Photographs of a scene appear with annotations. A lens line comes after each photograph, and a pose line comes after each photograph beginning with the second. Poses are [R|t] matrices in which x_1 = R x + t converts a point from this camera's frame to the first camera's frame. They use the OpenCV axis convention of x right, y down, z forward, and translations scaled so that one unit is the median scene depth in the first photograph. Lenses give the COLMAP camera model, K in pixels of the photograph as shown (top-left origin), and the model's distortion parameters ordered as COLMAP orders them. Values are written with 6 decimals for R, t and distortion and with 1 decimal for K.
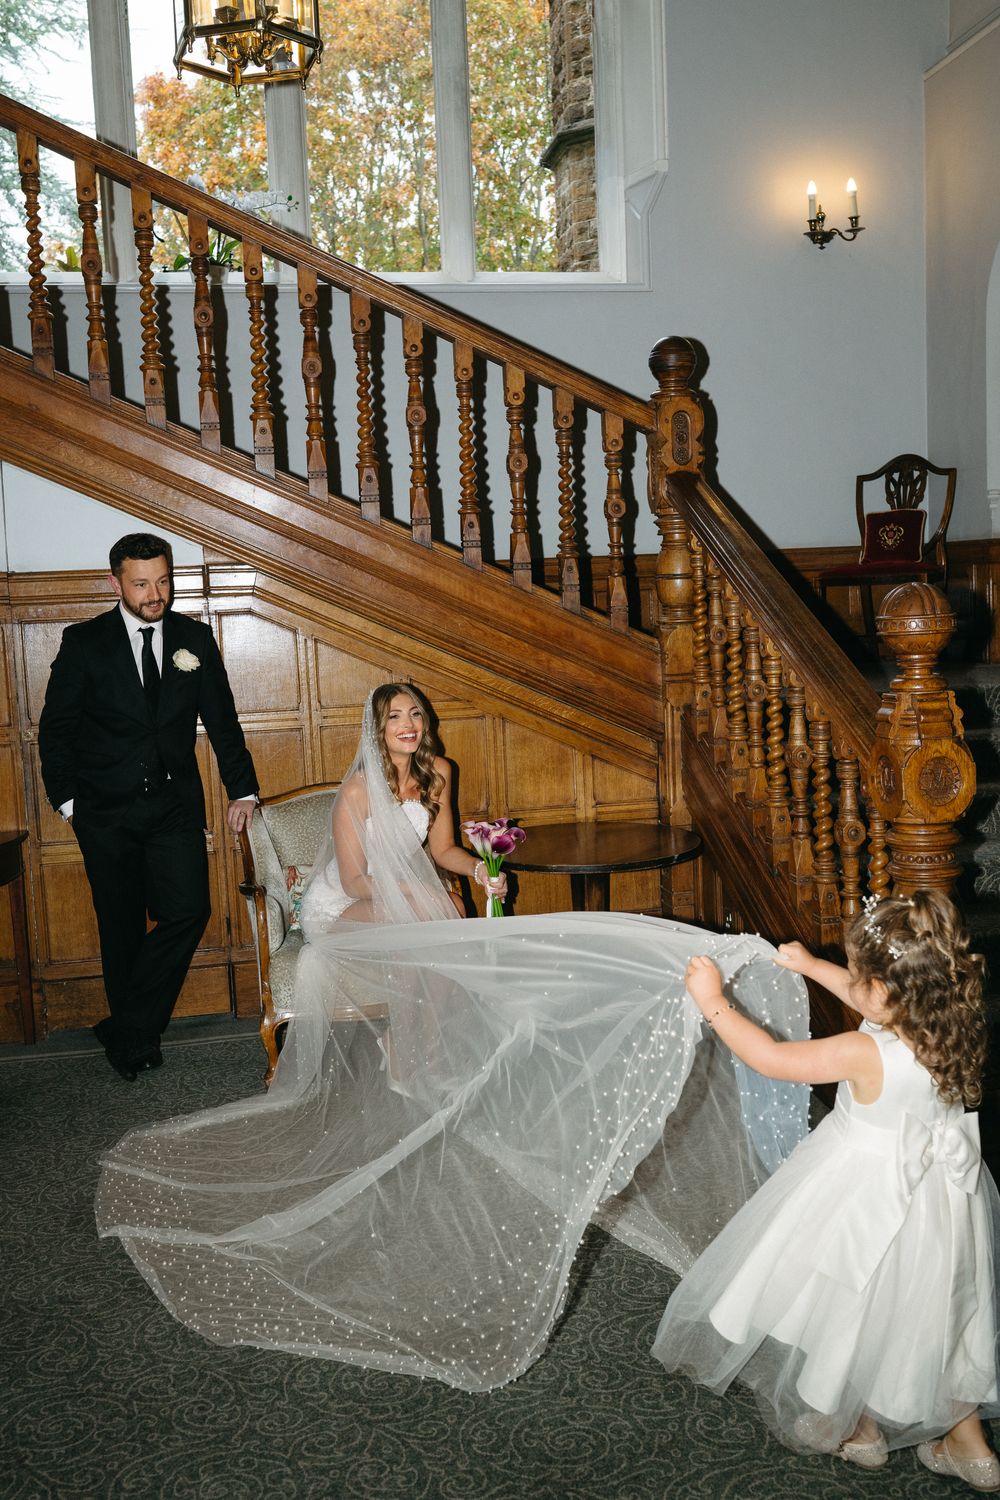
lens RADIAL K [[1411.5, 0, 500.0], [0, 1411.5, 750.0], [0, 0, 1]] dist [-0.002557, 0.016858]
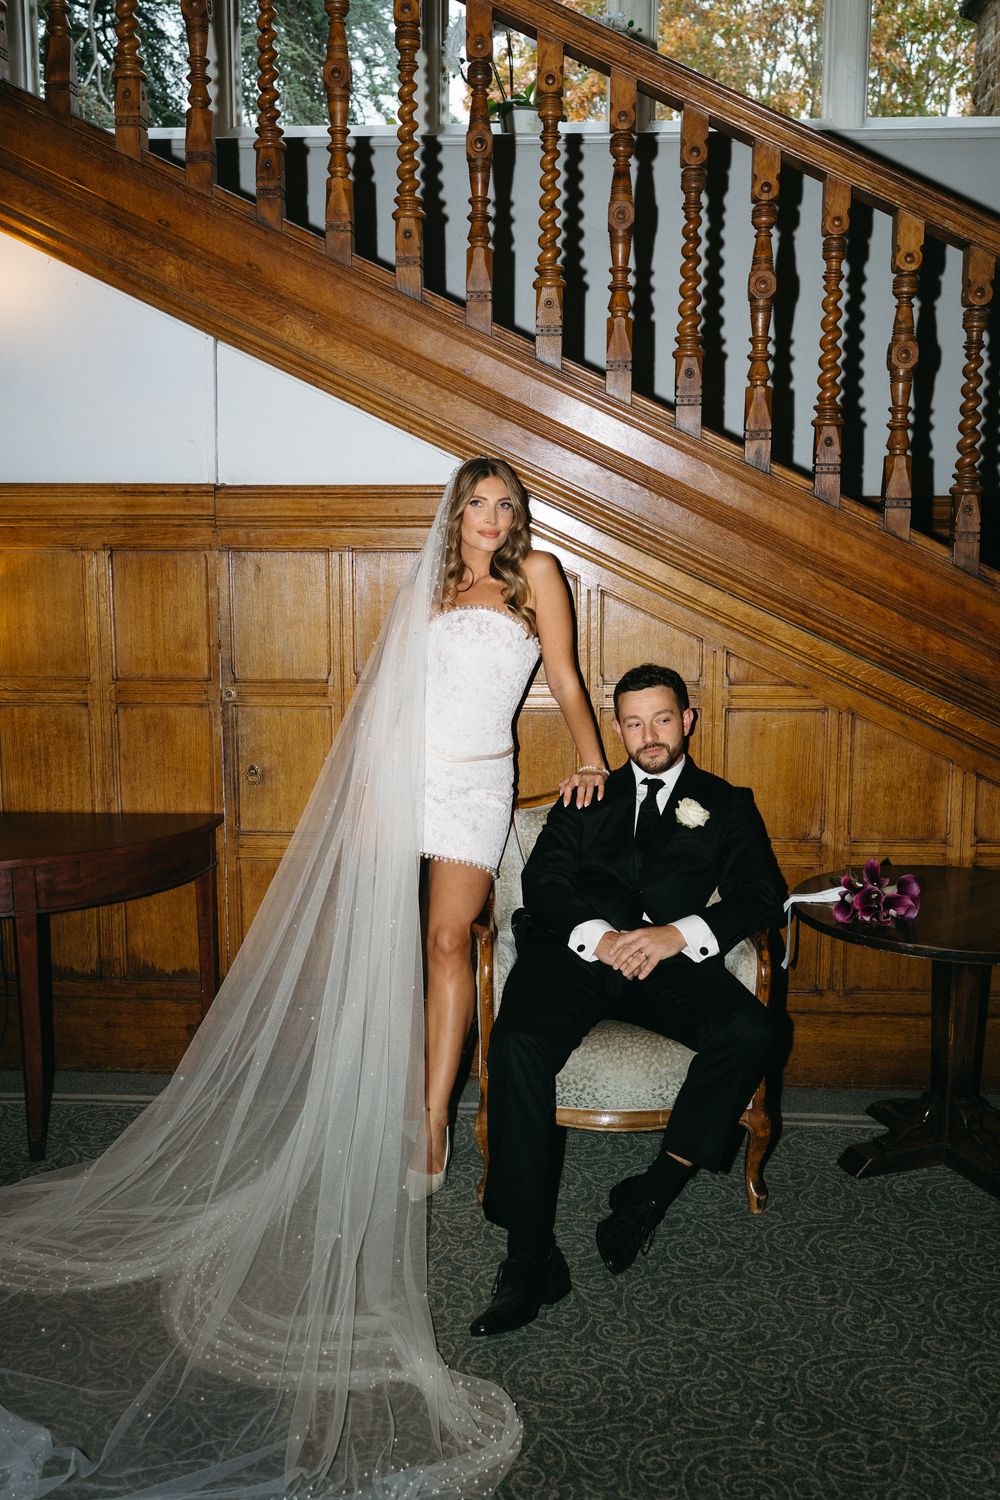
lens RADIAL K [[1428.6, 0, 505.2], [0, 1428.6, 747.0], [0, 0, 1]] dist [0.001241, 0.008553]
pose [[0.969056, 0.079110, -0.233820, 0.002094], [-0.069688, 0.996399, 0.048300, -0.029361], [0.236799, -0.030511, 0.971079, 0.255907]]
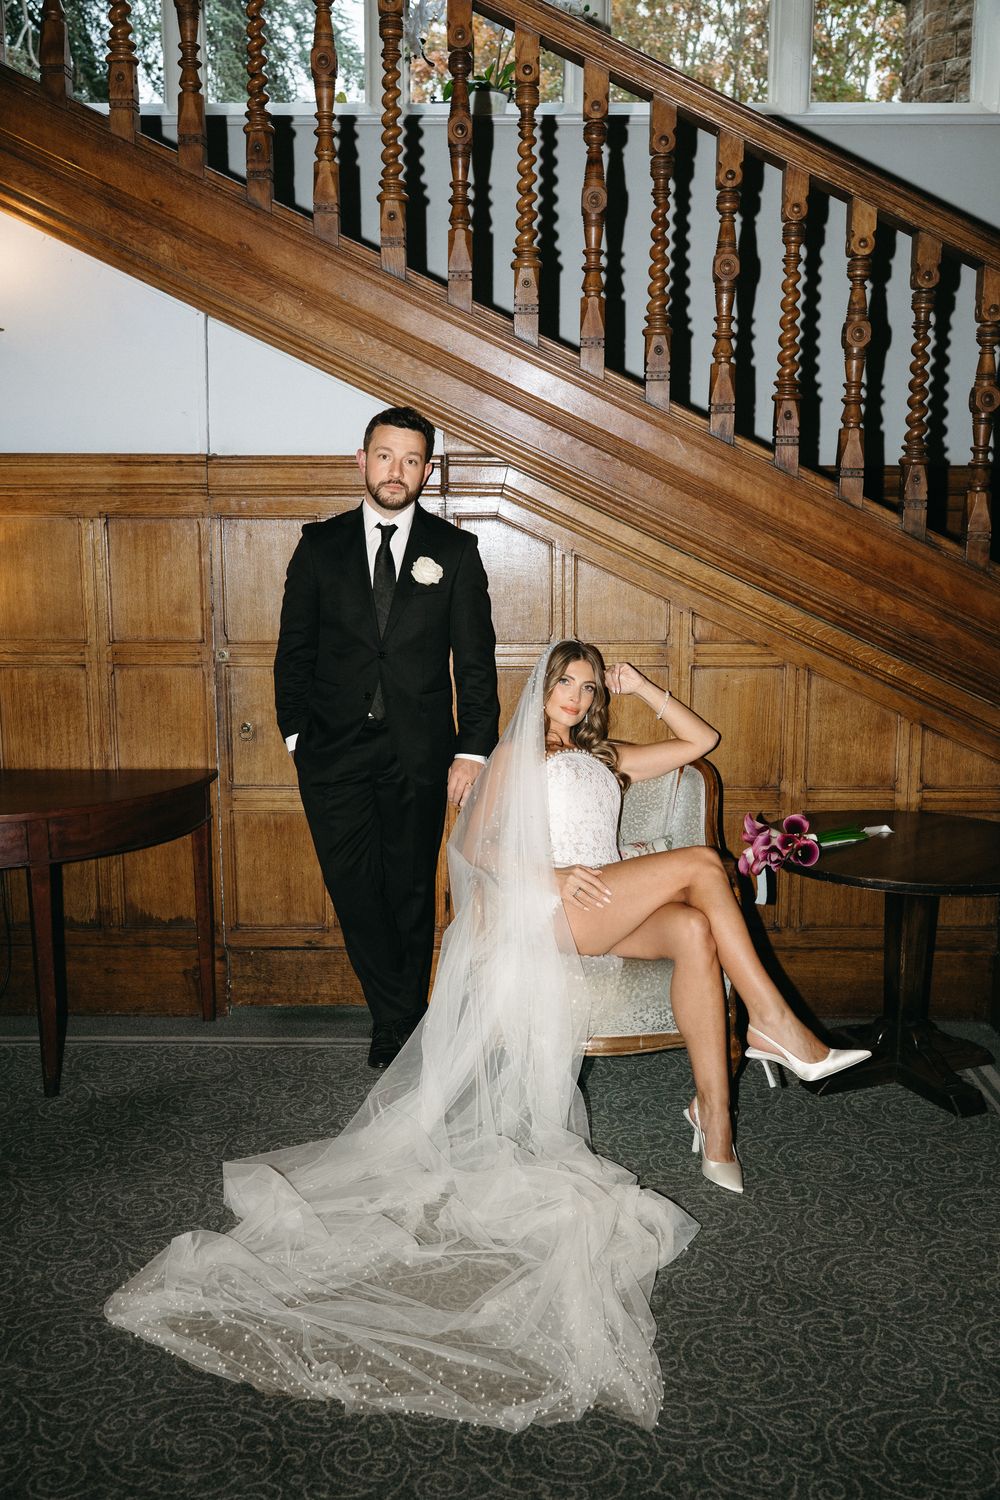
lens RADIAL K [[1411.5, 0, 500.0], [0, 1411.5, 750.0], [0, 0, 1]] dist [-0.002557, 0.016858]
pose [[0.979711, 0.076442, -0.185265, -0.017819], [-0.064131, 0.995372, 0.071560, -0.024006], [0.189878, -0.058227, 0.980080, 0.212319]]
